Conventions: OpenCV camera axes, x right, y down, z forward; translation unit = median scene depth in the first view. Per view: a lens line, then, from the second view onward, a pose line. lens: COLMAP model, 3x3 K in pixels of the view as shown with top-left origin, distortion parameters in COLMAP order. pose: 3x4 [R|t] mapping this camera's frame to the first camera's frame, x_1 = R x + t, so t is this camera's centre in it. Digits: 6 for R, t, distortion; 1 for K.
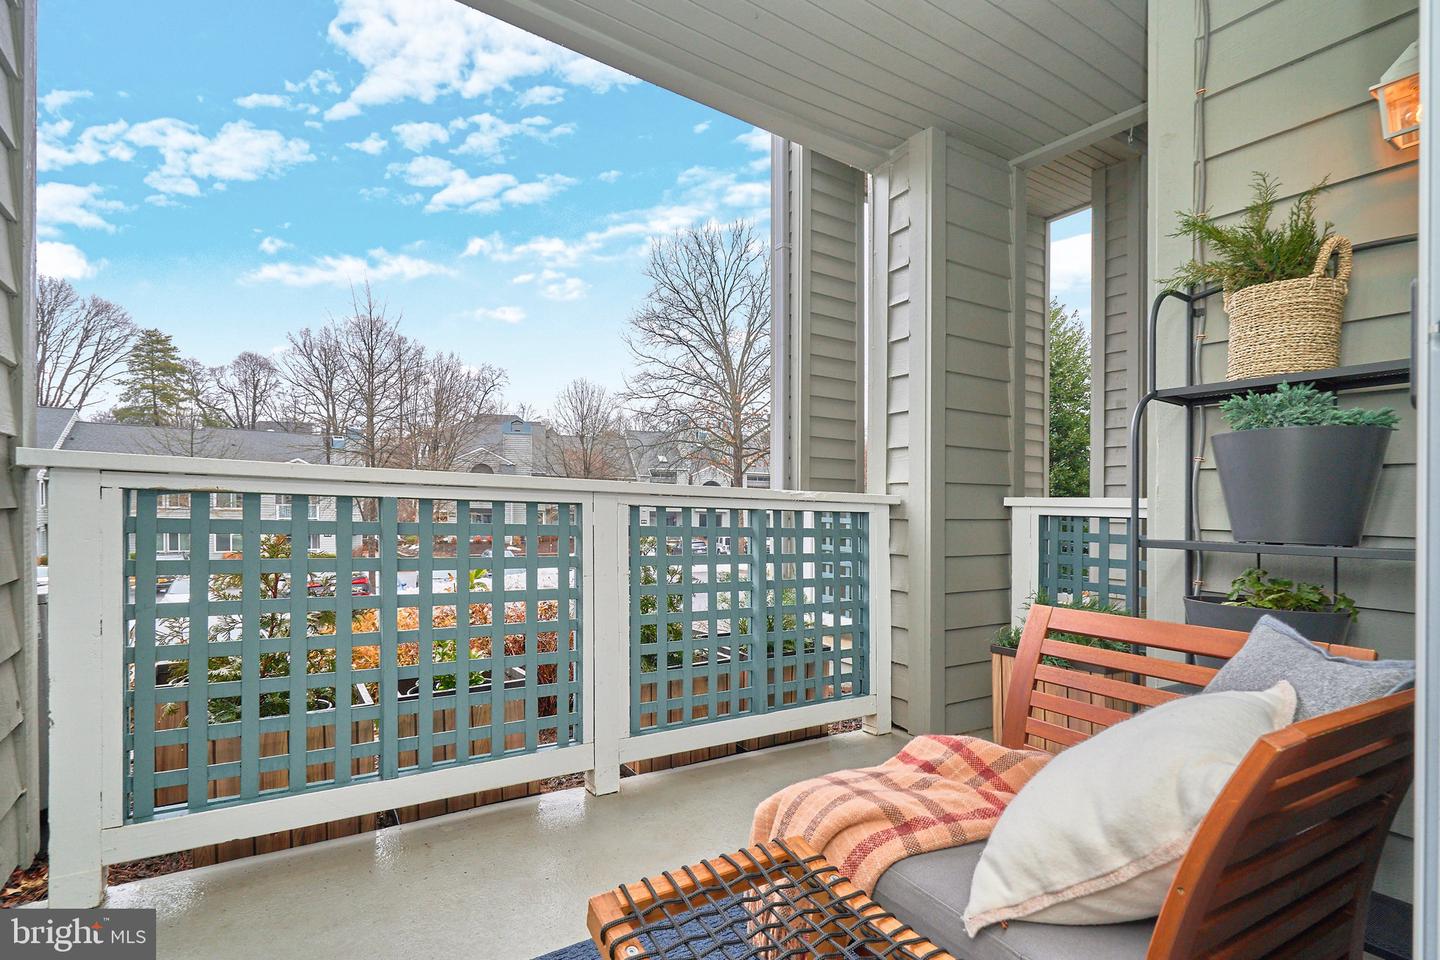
lens RADIAL K [[645.4, 0, 660.8], [0, 645.4, 522.4], [0, 0, 1]] dist [-0.000015, 0.000429]
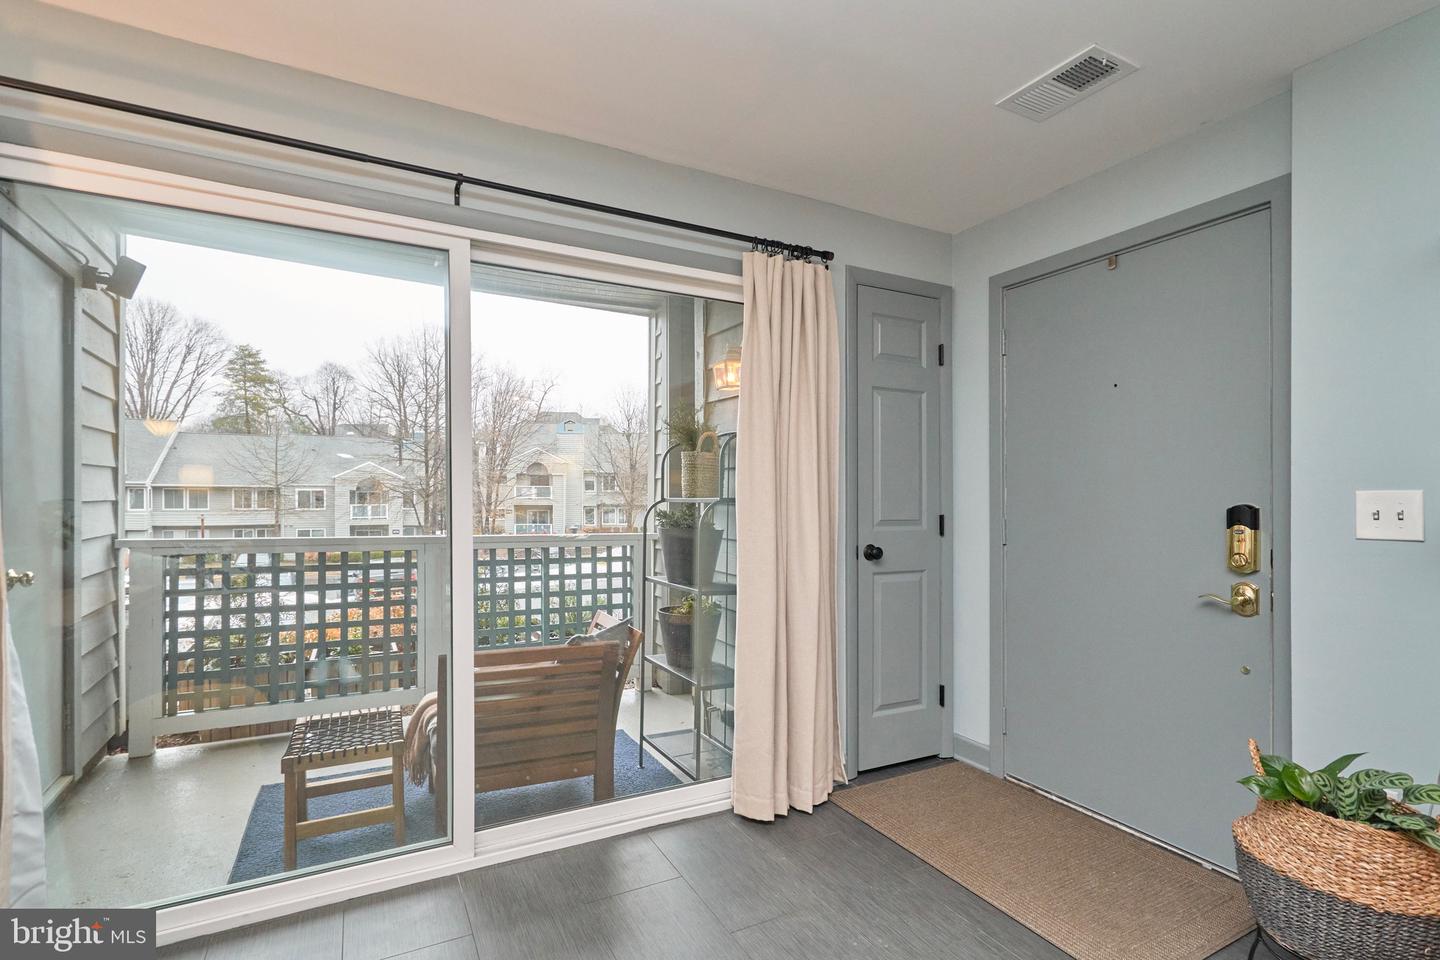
lens RADIAL K [[687.5, 0, 716.0], [0, 687.5, 493.4], [0, 0, 1]] dist [-0.003850, -0.000312]
pose [[0.996729, -0.018069, -0.078766, 0.130626], [0.016777, 0.999714, -0.017035, -0.021292], [0.079051, 0.015658, 0.996748, -0.123733]]
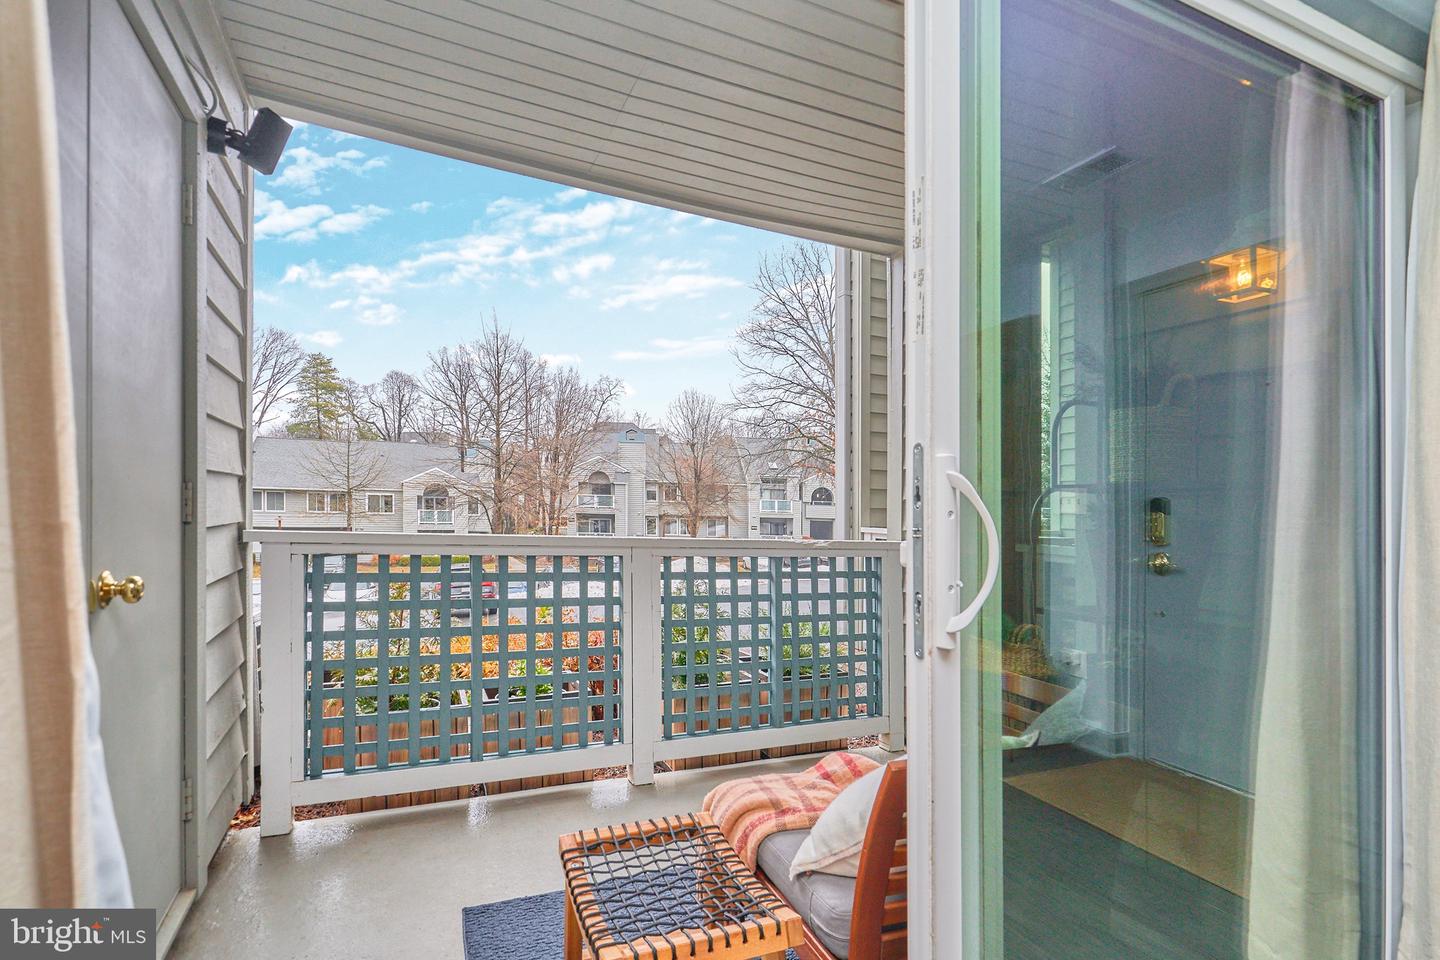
lens RADIAL K [[654.4, 0, 680.9], [0, 654.4, 524.9], [0, 0, 1]] dist [-0.001744, -0.000243]
pose [[0.987498, 0.006458, -0.157501, 0.029986], [-0.005430, 0.999961, 0.006961, -0.015477], [0.157540, -0.006019, 0.987494, -0.040315]]
